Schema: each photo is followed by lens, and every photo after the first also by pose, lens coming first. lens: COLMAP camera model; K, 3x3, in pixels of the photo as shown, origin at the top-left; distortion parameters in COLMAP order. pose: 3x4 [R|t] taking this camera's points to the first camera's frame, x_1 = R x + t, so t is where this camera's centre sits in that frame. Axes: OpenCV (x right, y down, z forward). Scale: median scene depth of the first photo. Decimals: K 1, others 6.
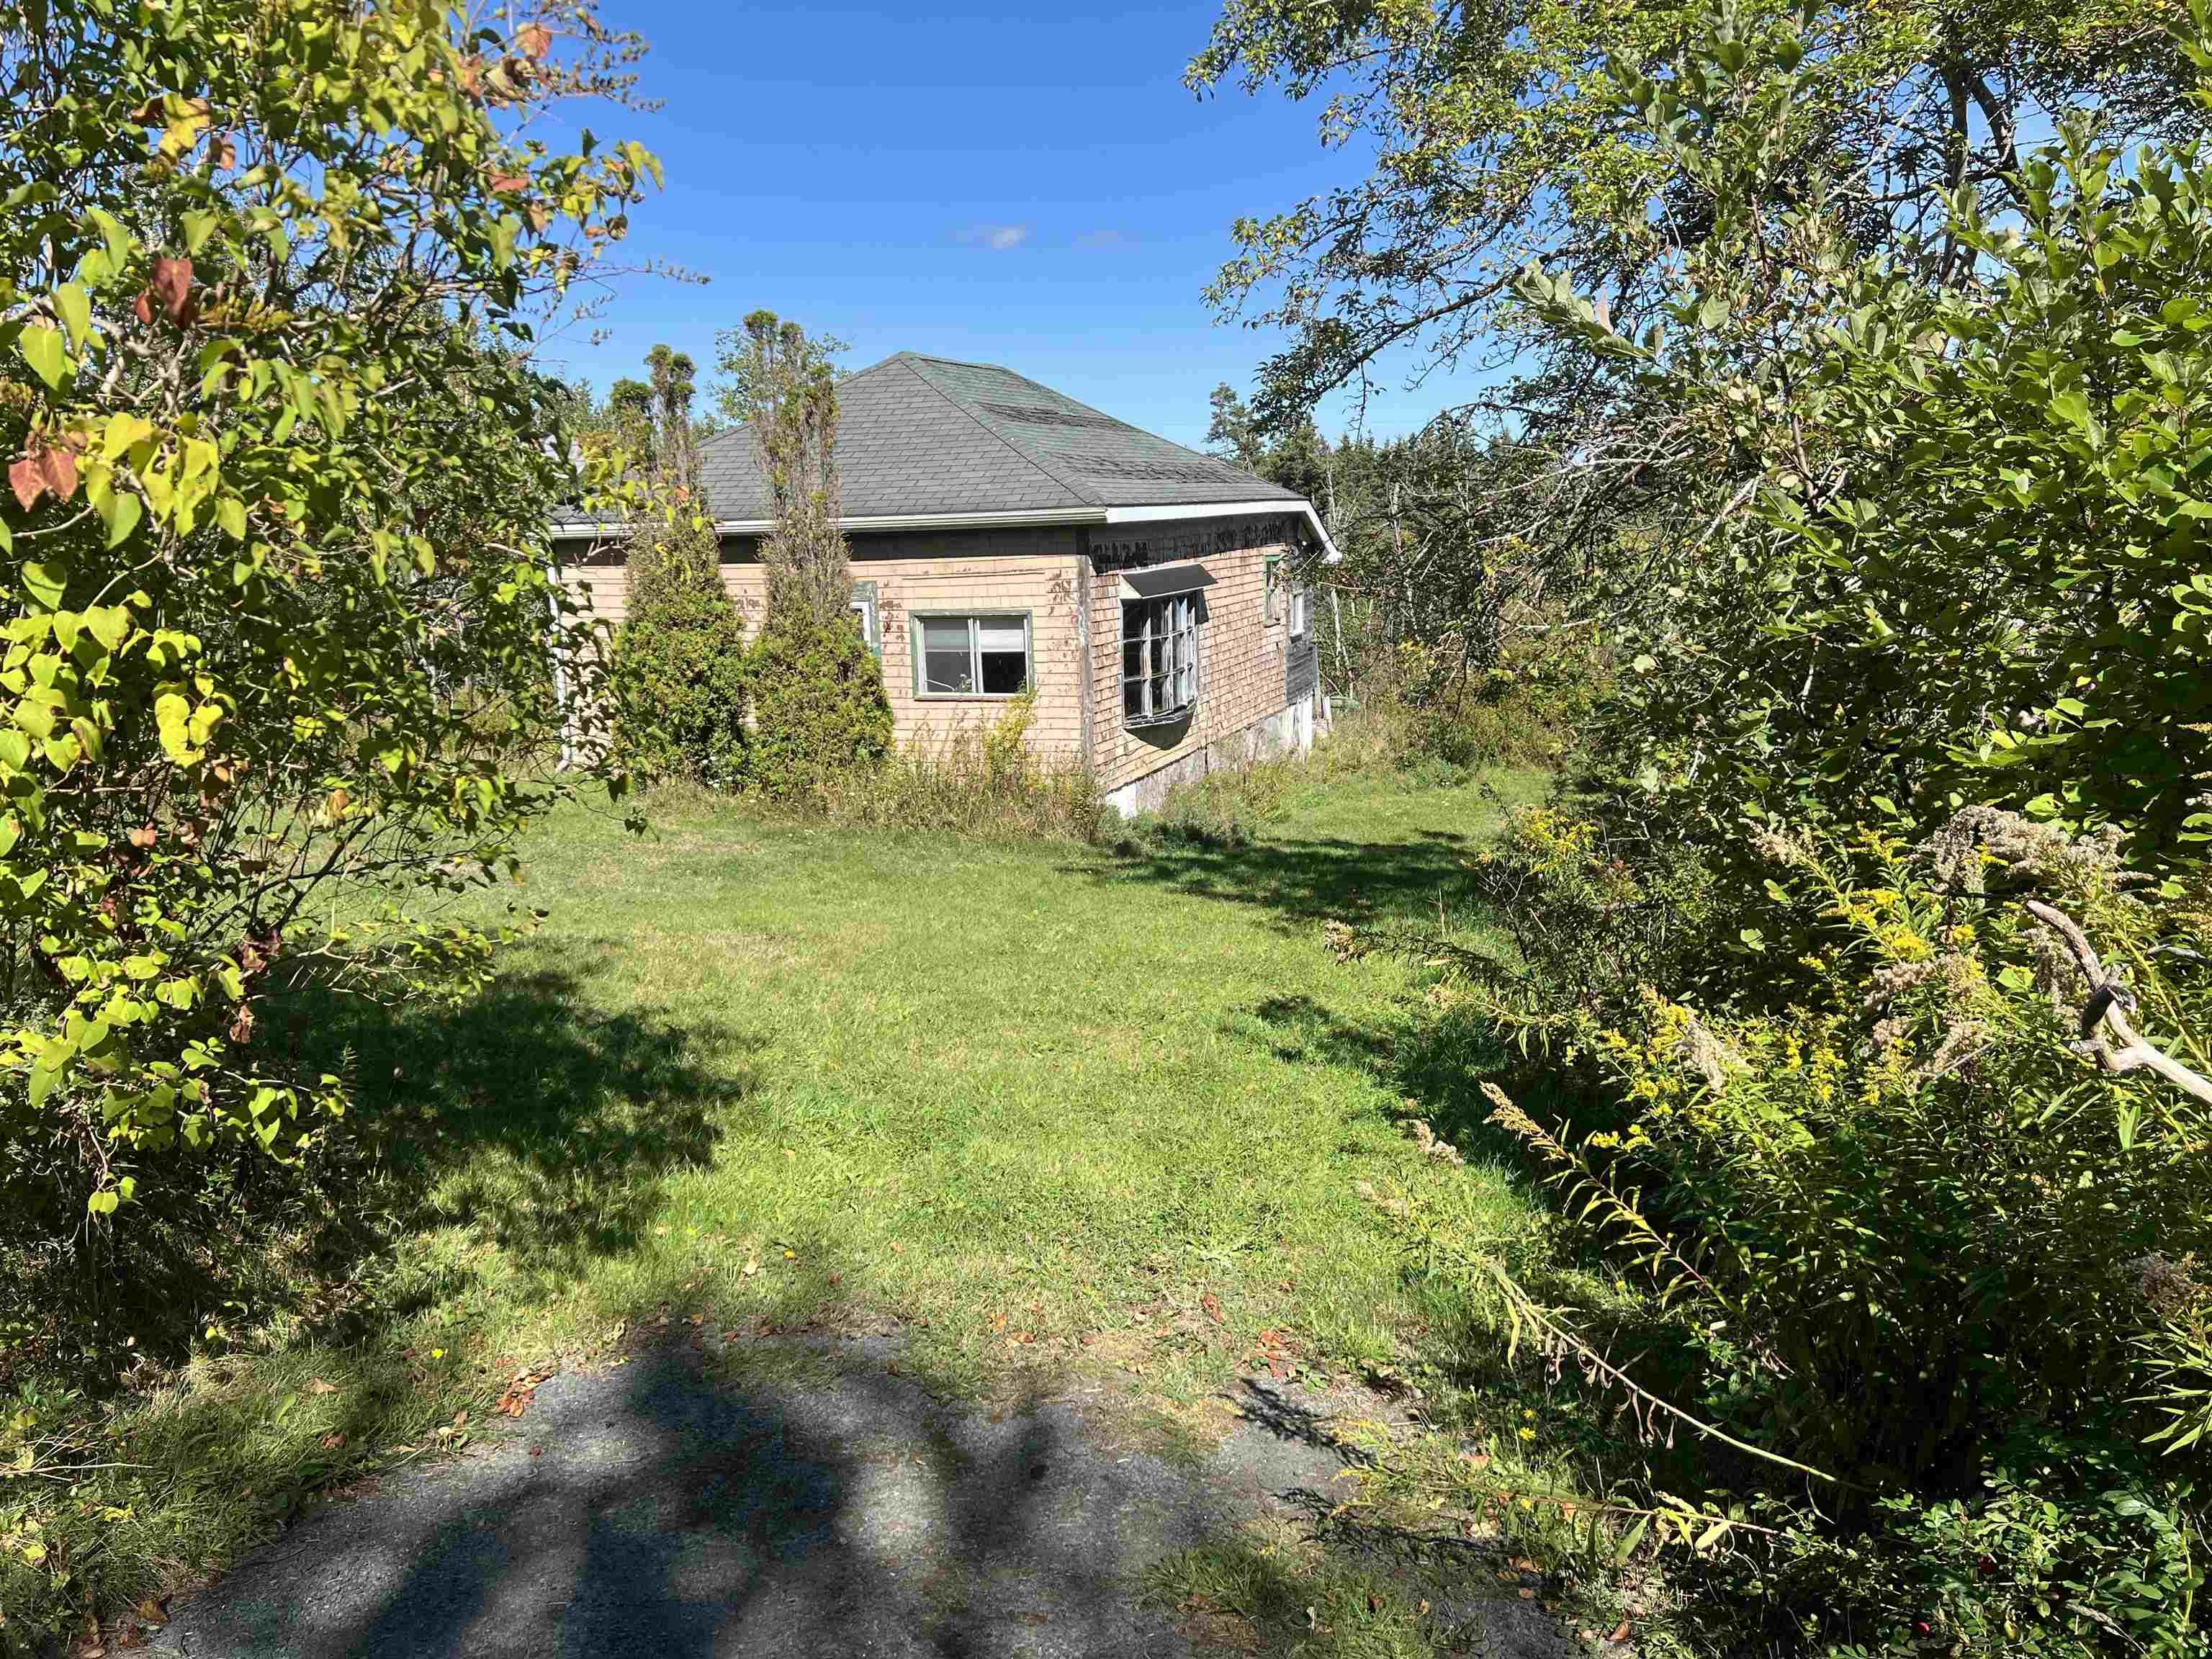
lens RADIAL K [[1725.2, 0, 1106.0], [0, 1725.2, 829.5], [0, 0, 1]] dist [0.151869, -0.248089]
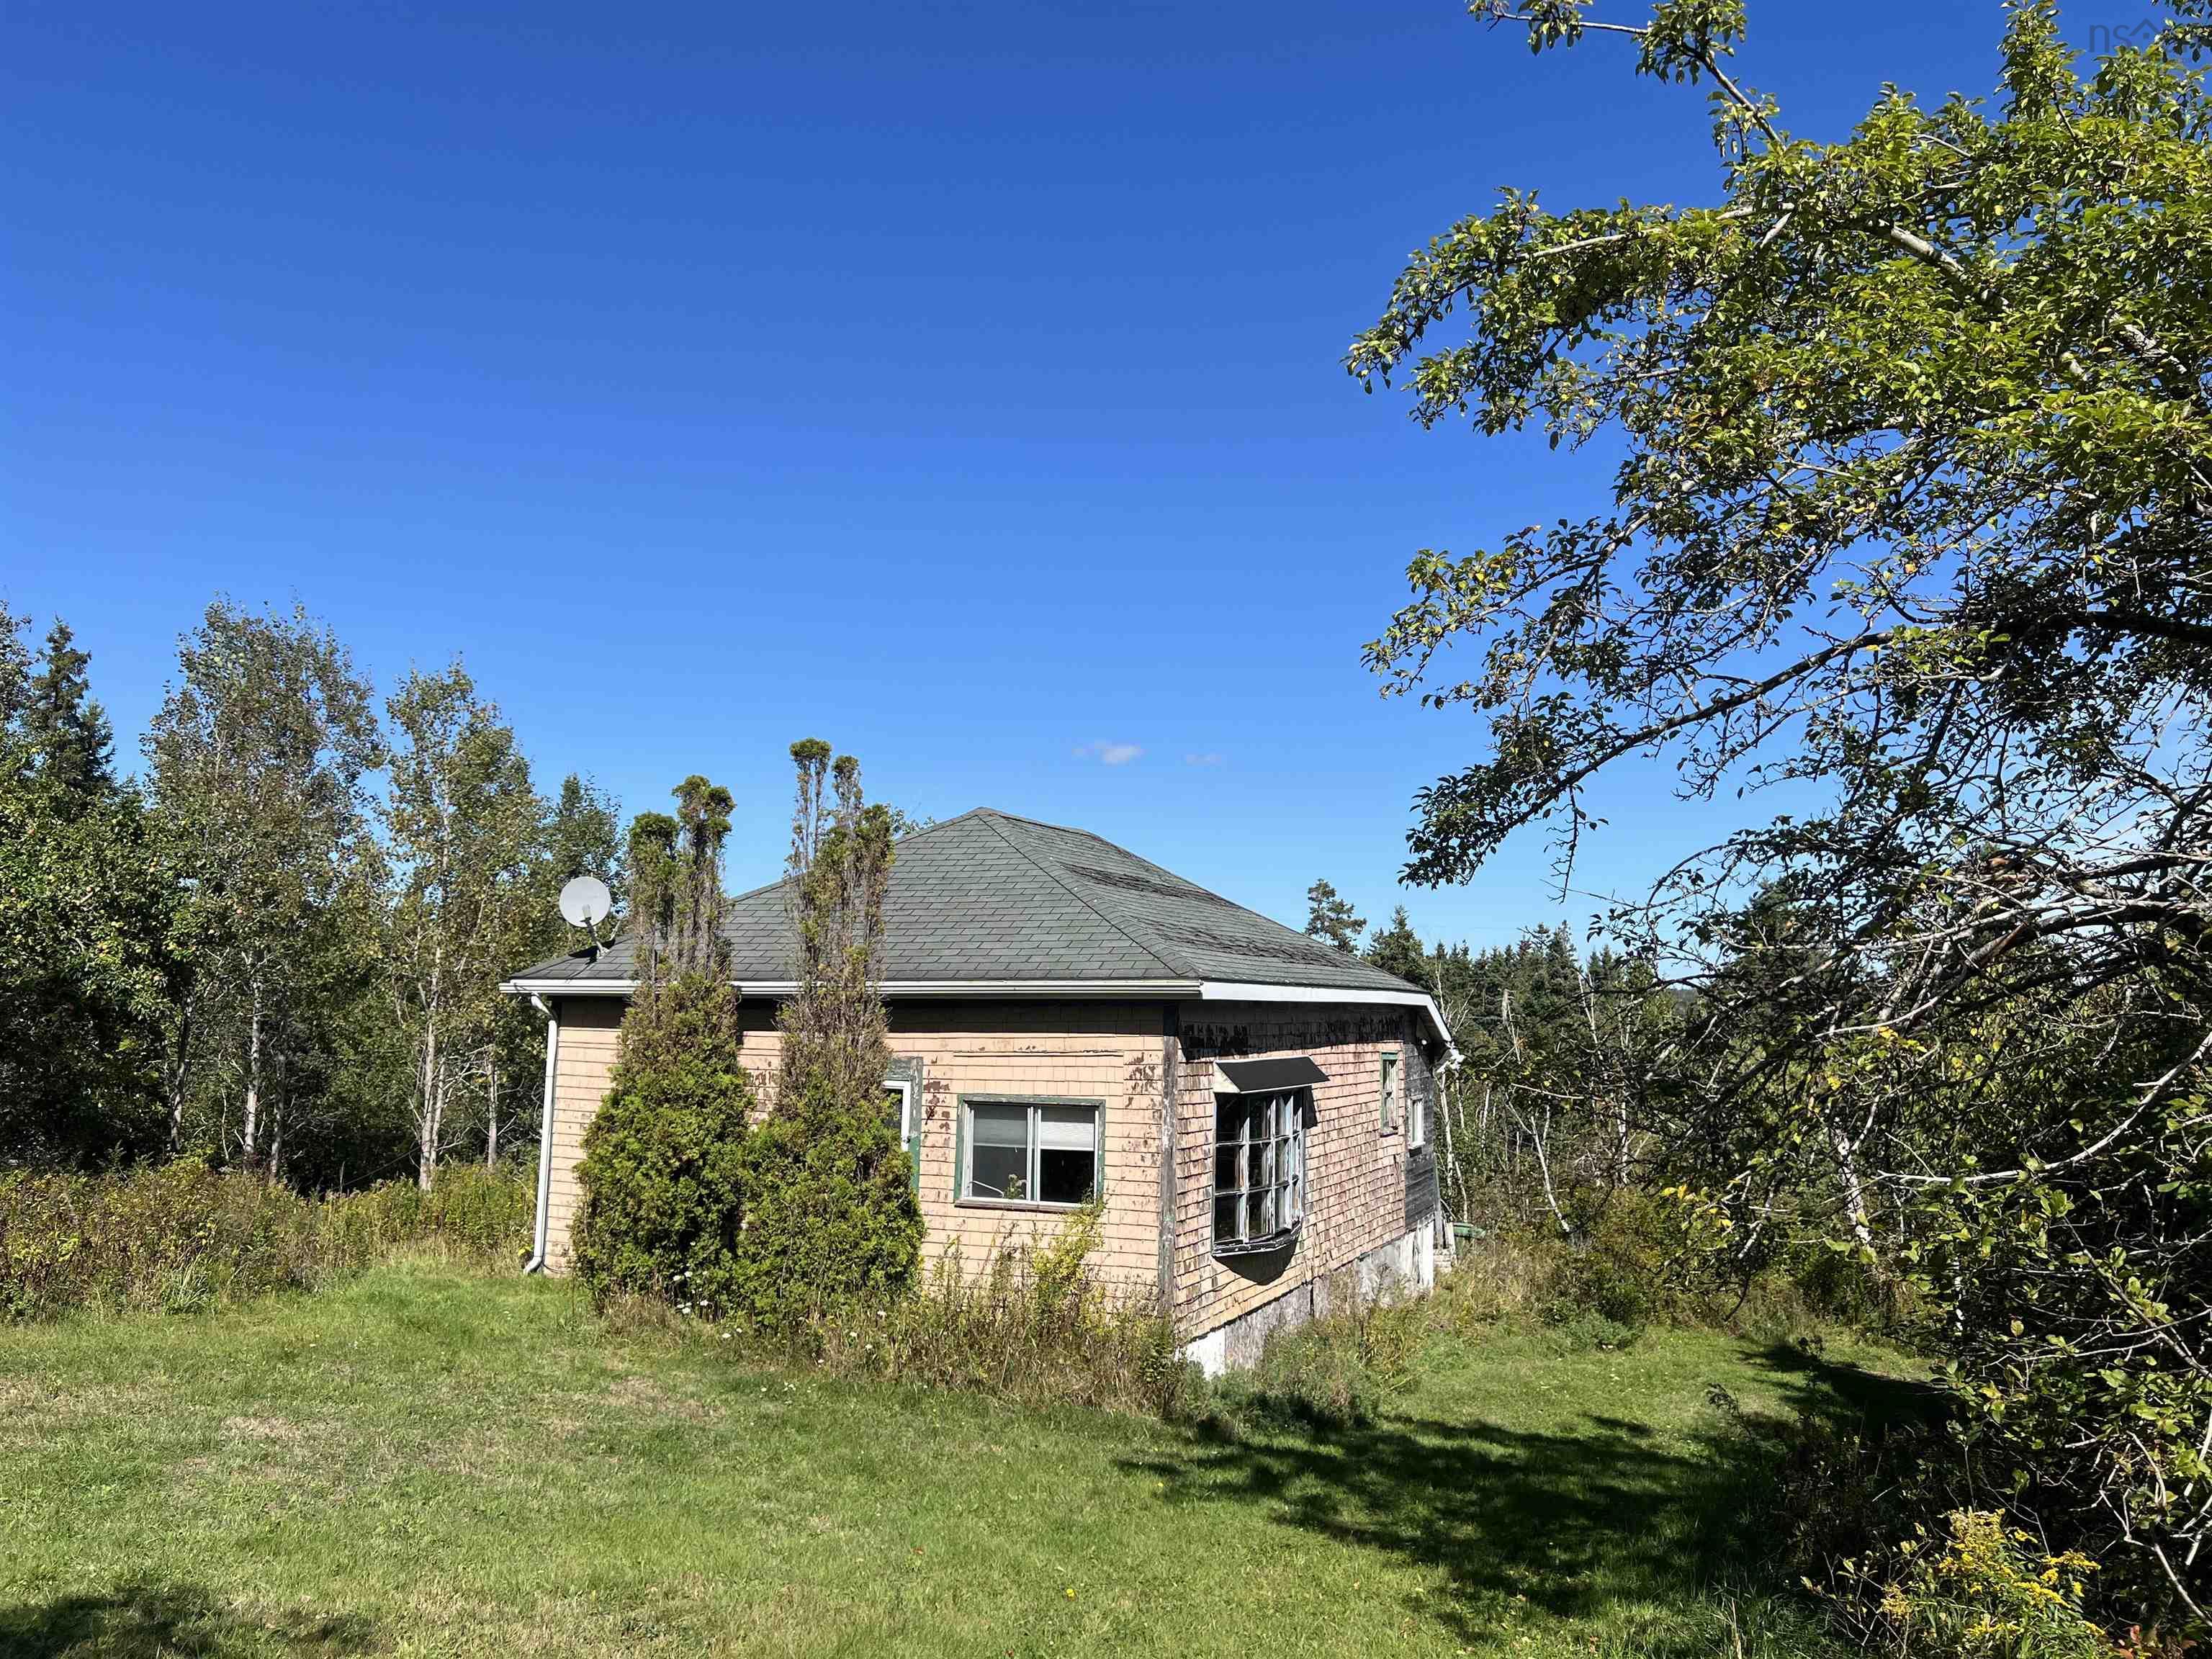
lens RADIAL K [[1725.2, 0, 1106.0], [0, 1725.2, 829.5], [0, 0, 1]] dist [0.151869, -0.248089]
pose [[0.997575, 0.042169, -0.055373, -0.002935], [-0.055946, 0.959089, -0.277521, -0.024657], [0.041405, 0.279946, 0.959122, 0.195630]]
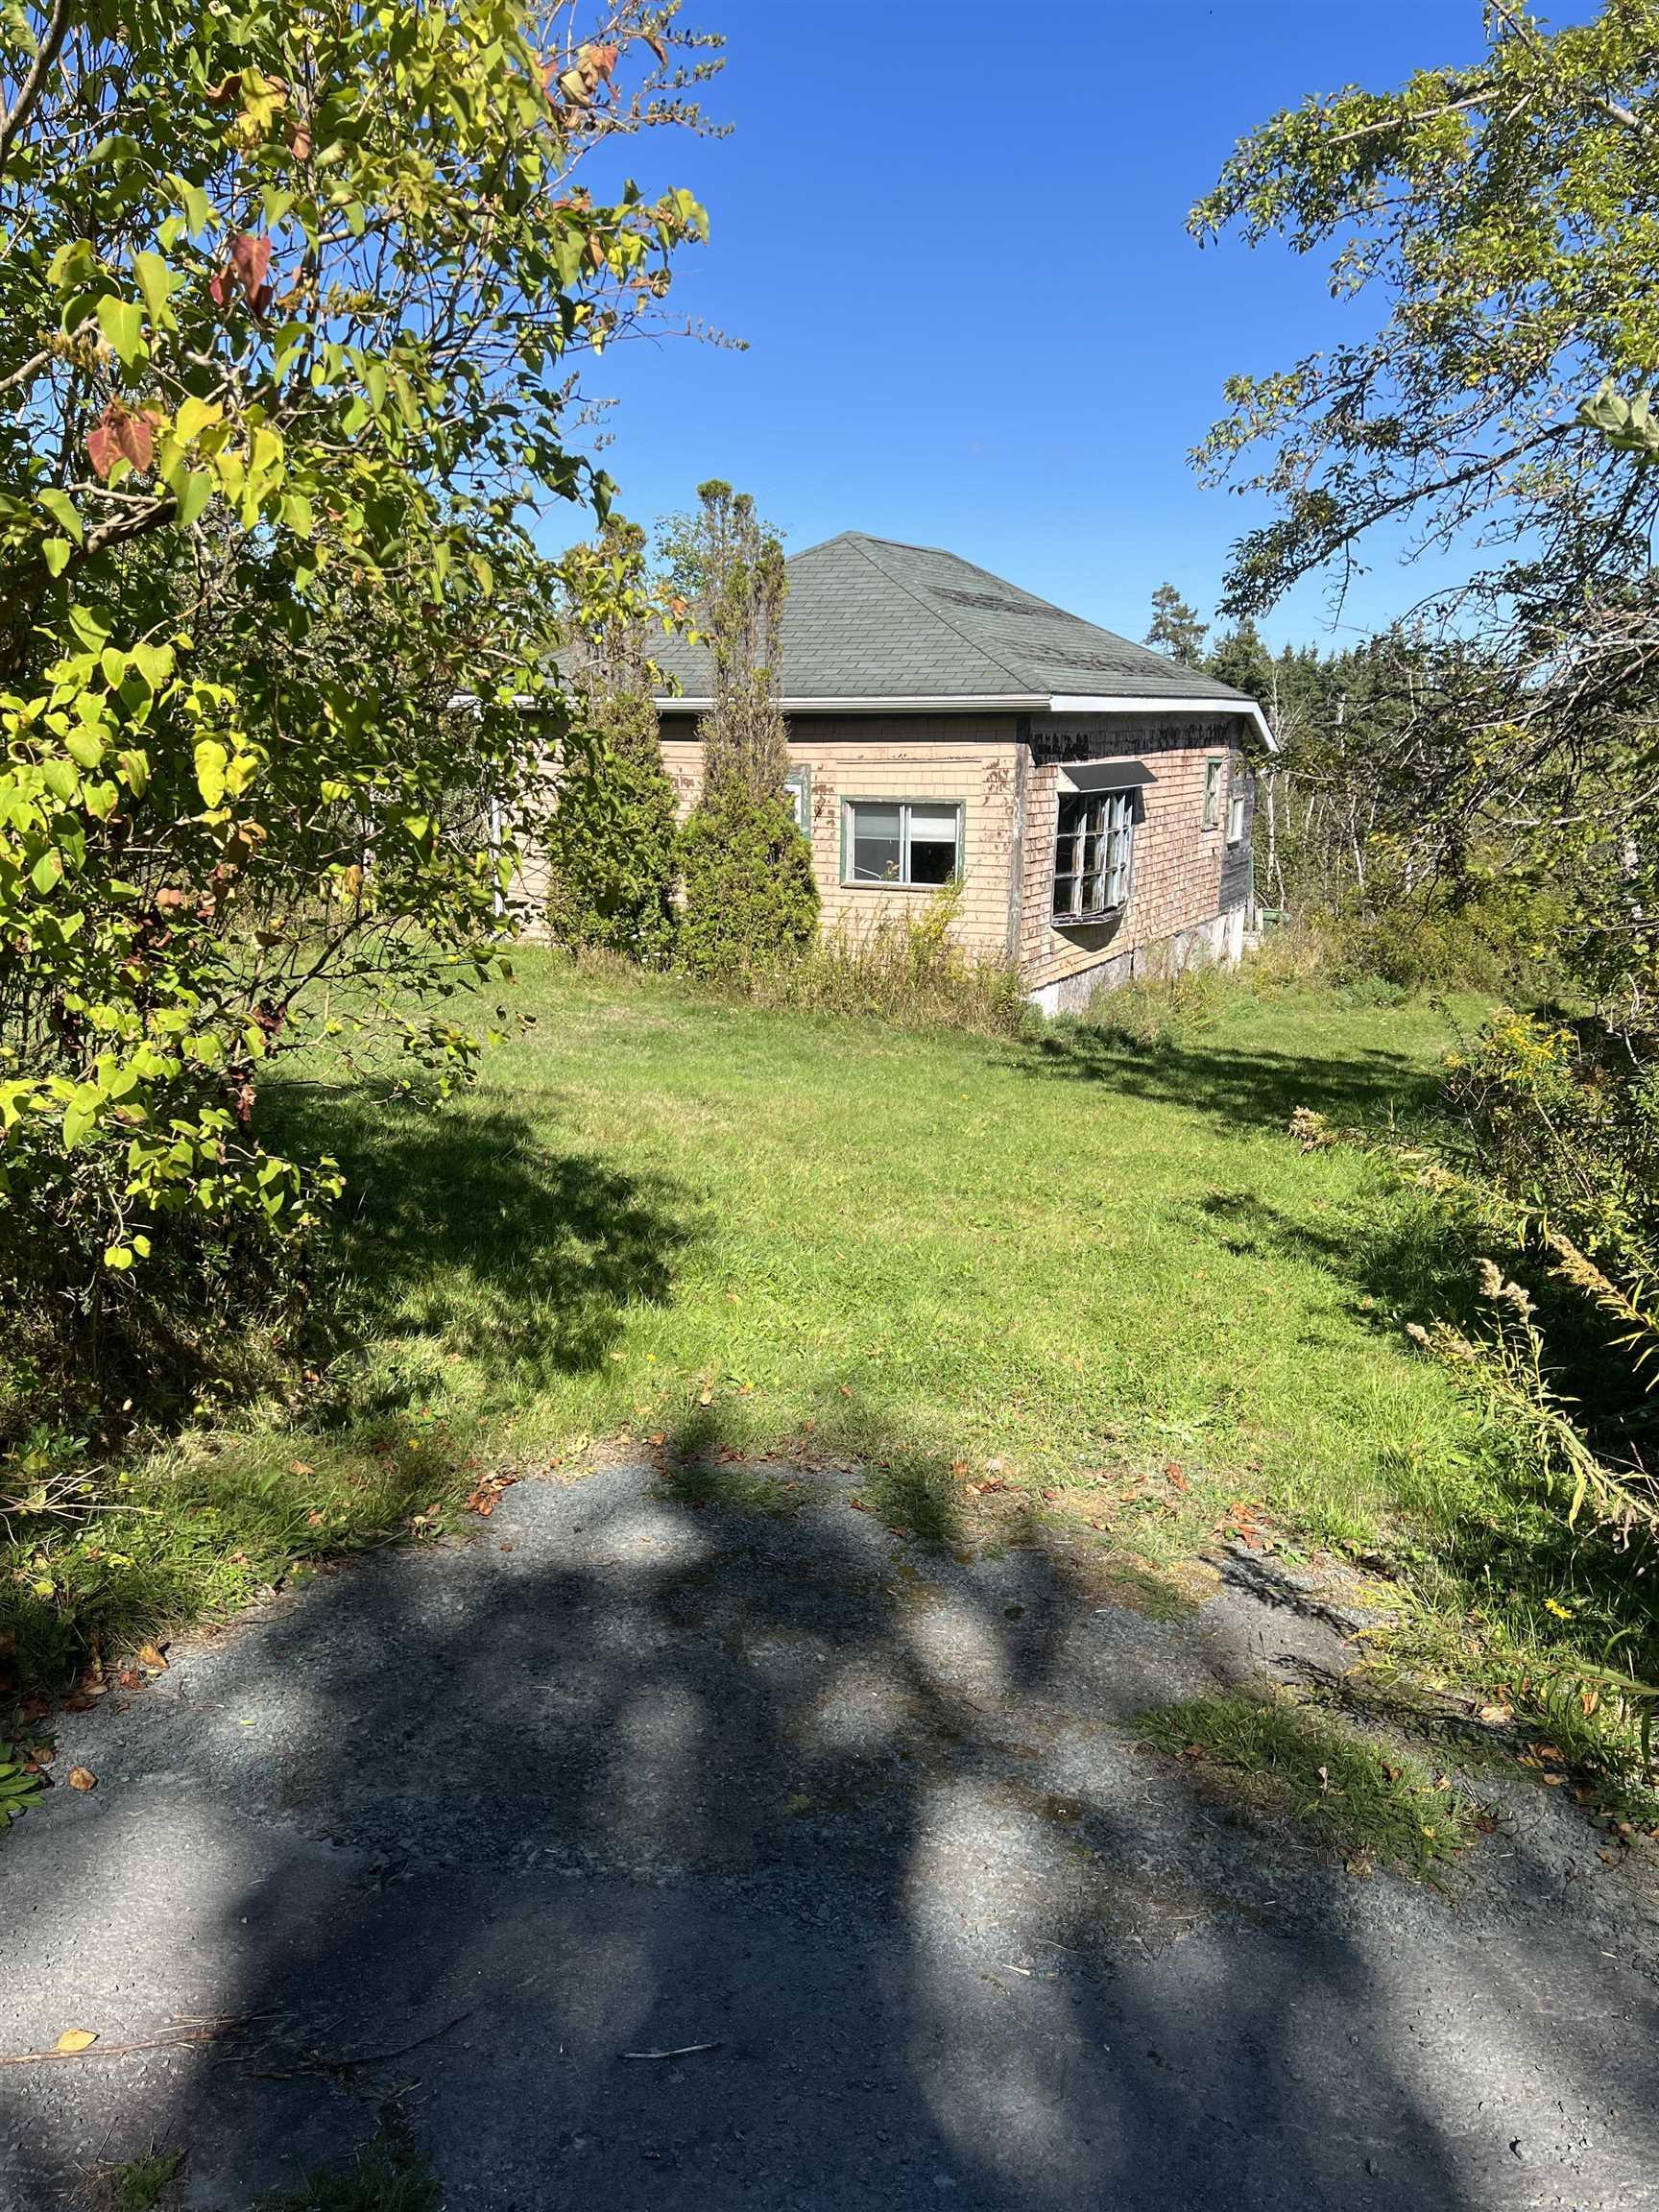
lens RADIAL K [[1725.2, 0, 829.4], [0, 1725.2, 1117.0], [0, 0, 1]] dist [0.151869, -0.248089]
pose [[0.992992, 0.063565, -0.099628, -0.011296], [-0.058880, 0.997048, 0.049282, 0.009507], [0.102467, -0.043070, 0.993804, 0.007341]]
